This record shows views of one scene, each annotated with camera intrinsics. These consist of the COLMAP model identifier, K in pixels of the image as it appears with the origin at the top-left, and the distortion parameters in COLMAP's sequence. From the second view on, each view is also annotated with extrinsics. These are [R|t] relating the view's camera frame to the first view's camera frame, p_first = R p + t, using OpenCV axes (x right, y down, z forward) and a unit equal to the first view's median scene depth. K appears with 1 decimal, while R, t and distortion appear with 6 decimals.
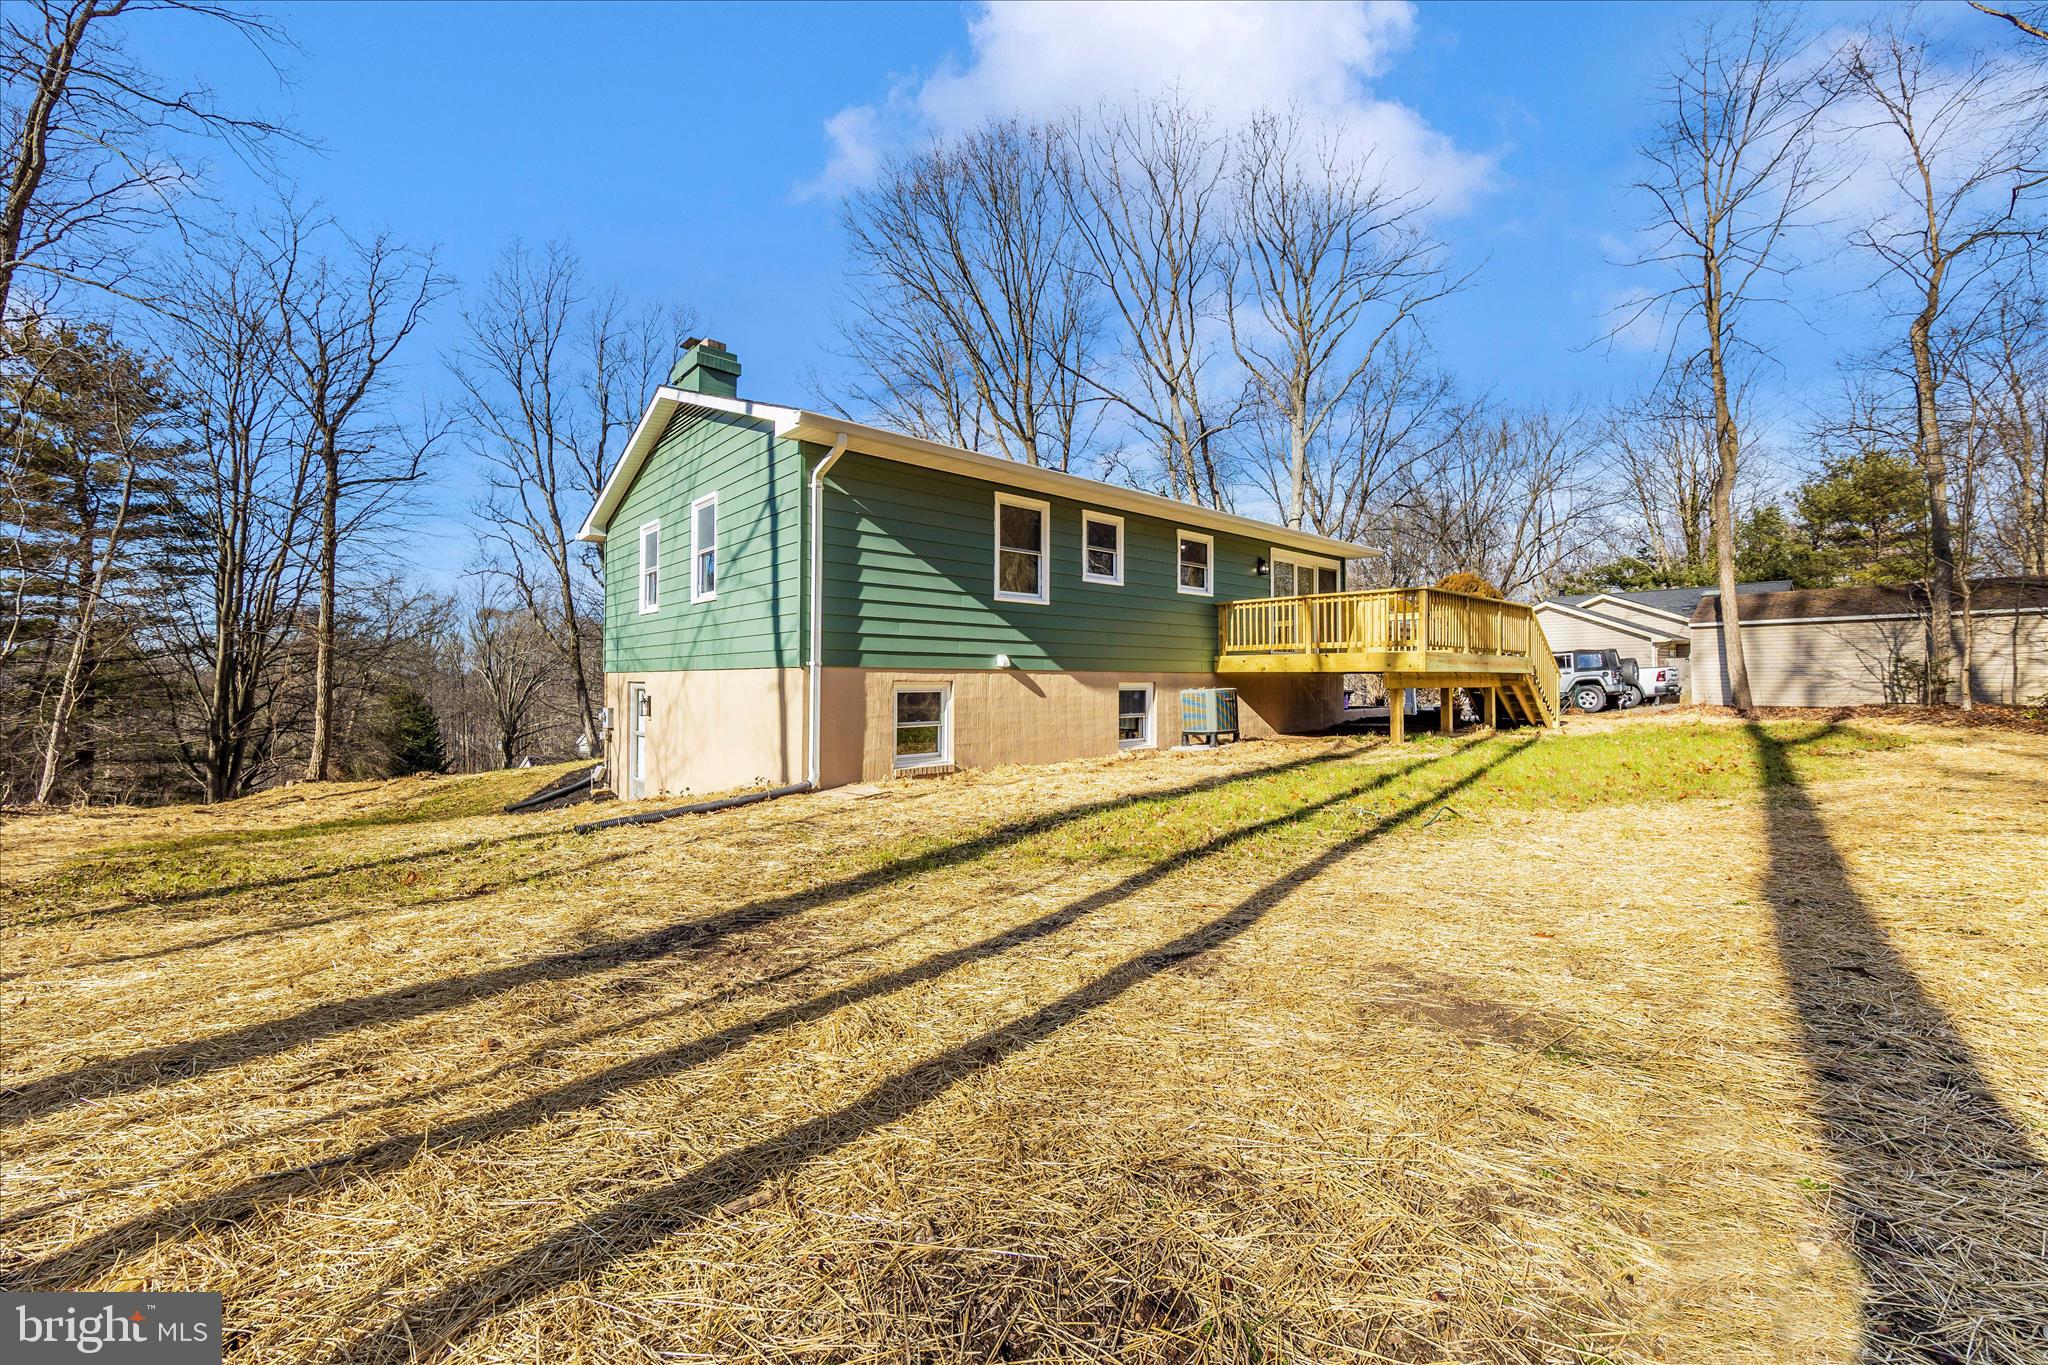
lens RADIAL K [[795.4, 0, 1024.7], [0, 795.4, 670.1], [0, 0, 1]] dist [-0.002154, 0.000088]
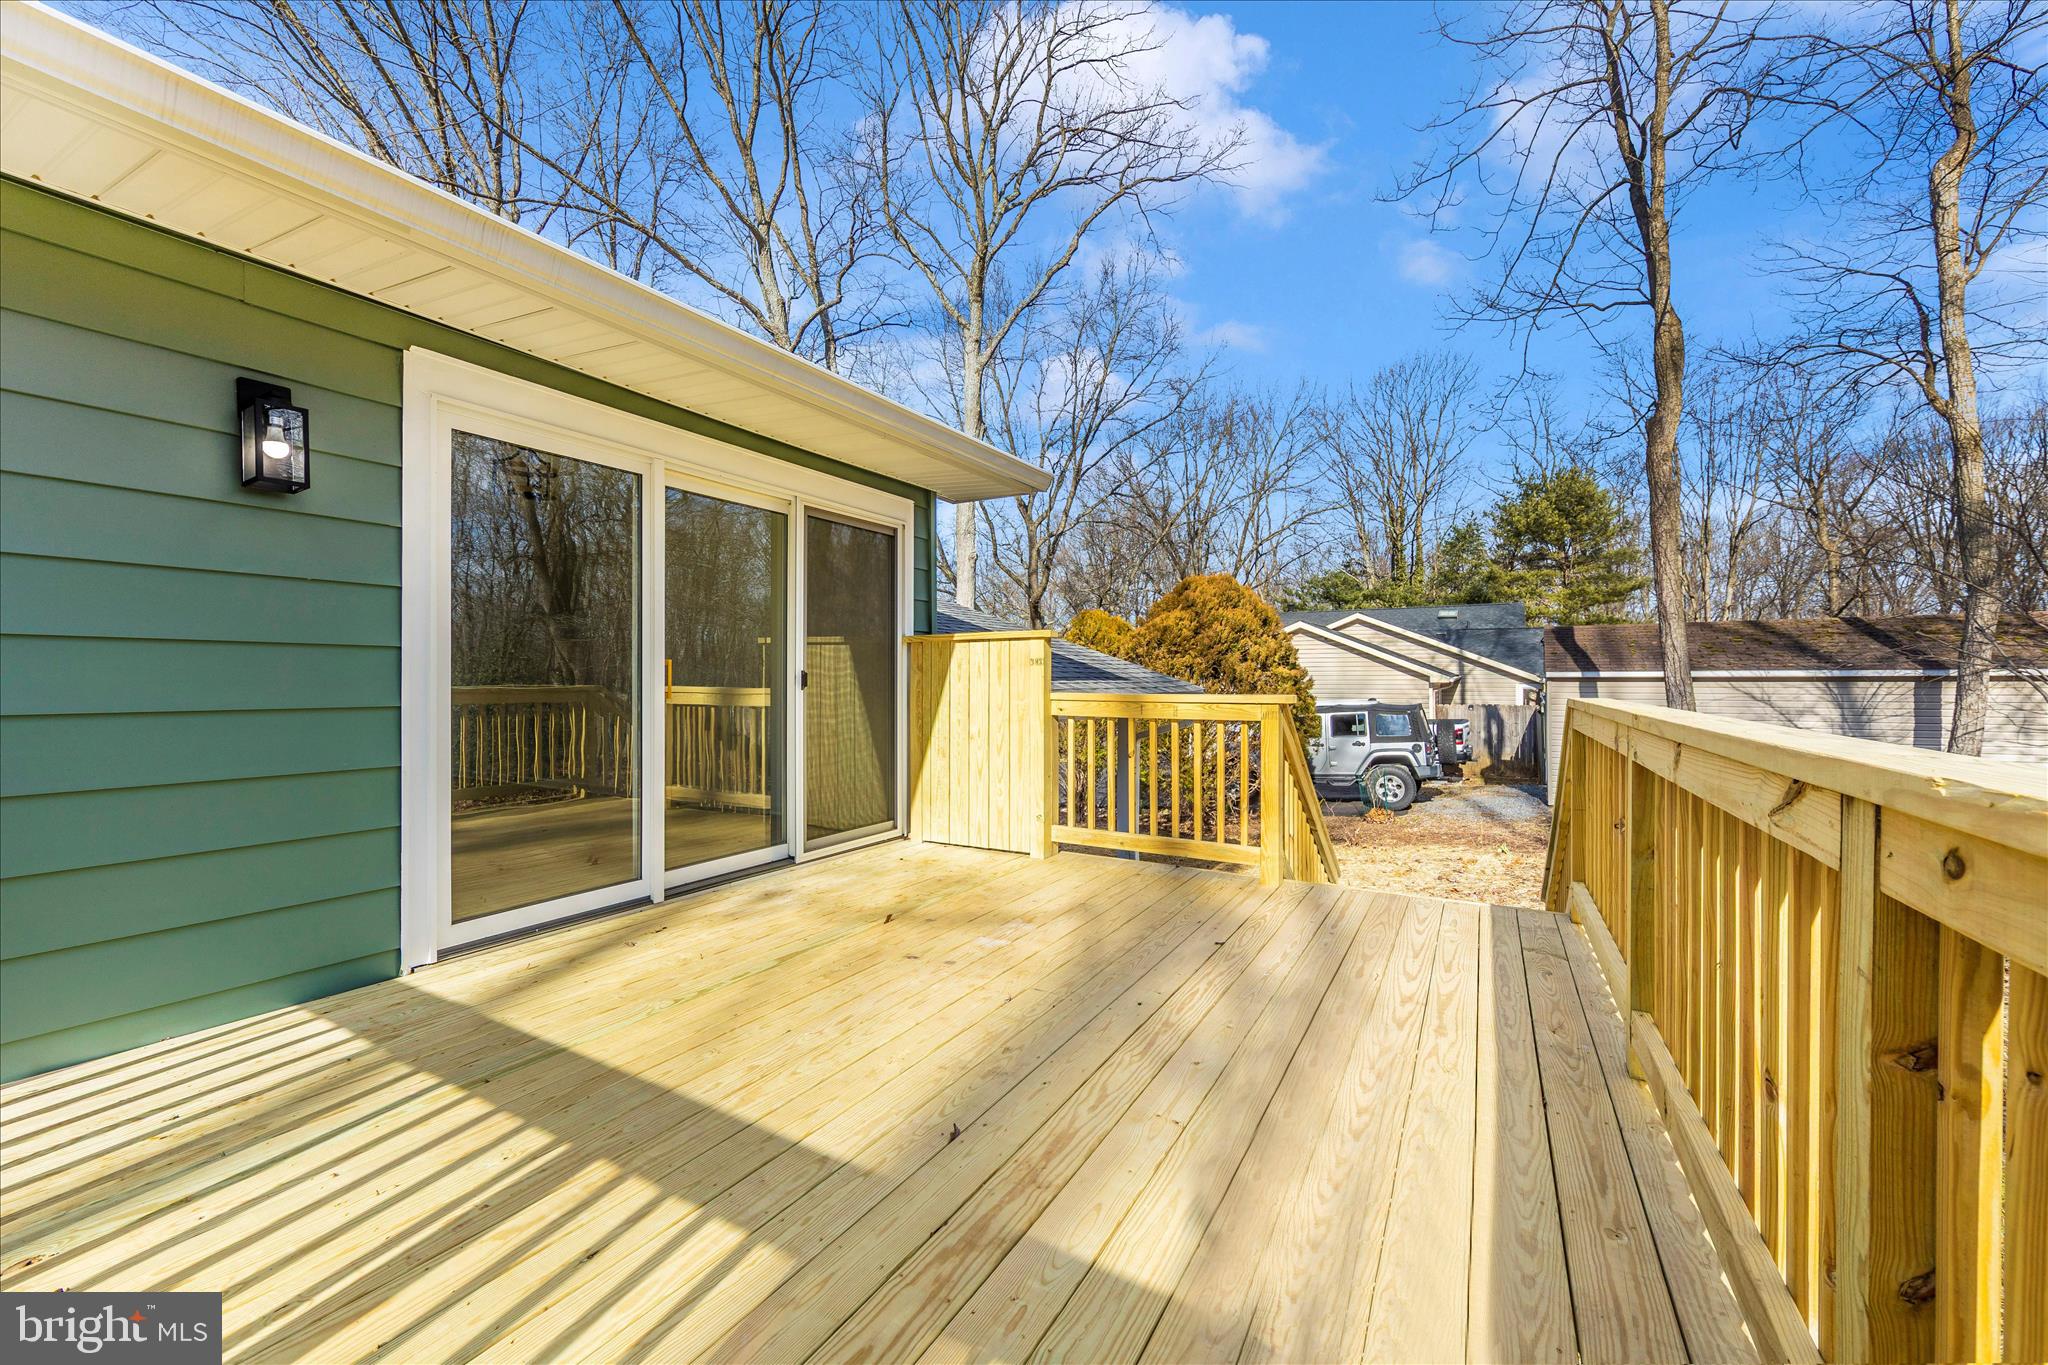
lens RADIAL K [[795.4, 0, 1020.6], [0, 795.4, 684.6], [0, 0, 1]] dist [-0.002154, 0.000088]
pose [[0.950261, -0.000842, 0.311452, 0.480009], [-0.005536, 0.999793, 0.019593, -0.105204], [-0.311404, -0.020343, 0.950060, 0.989368]]
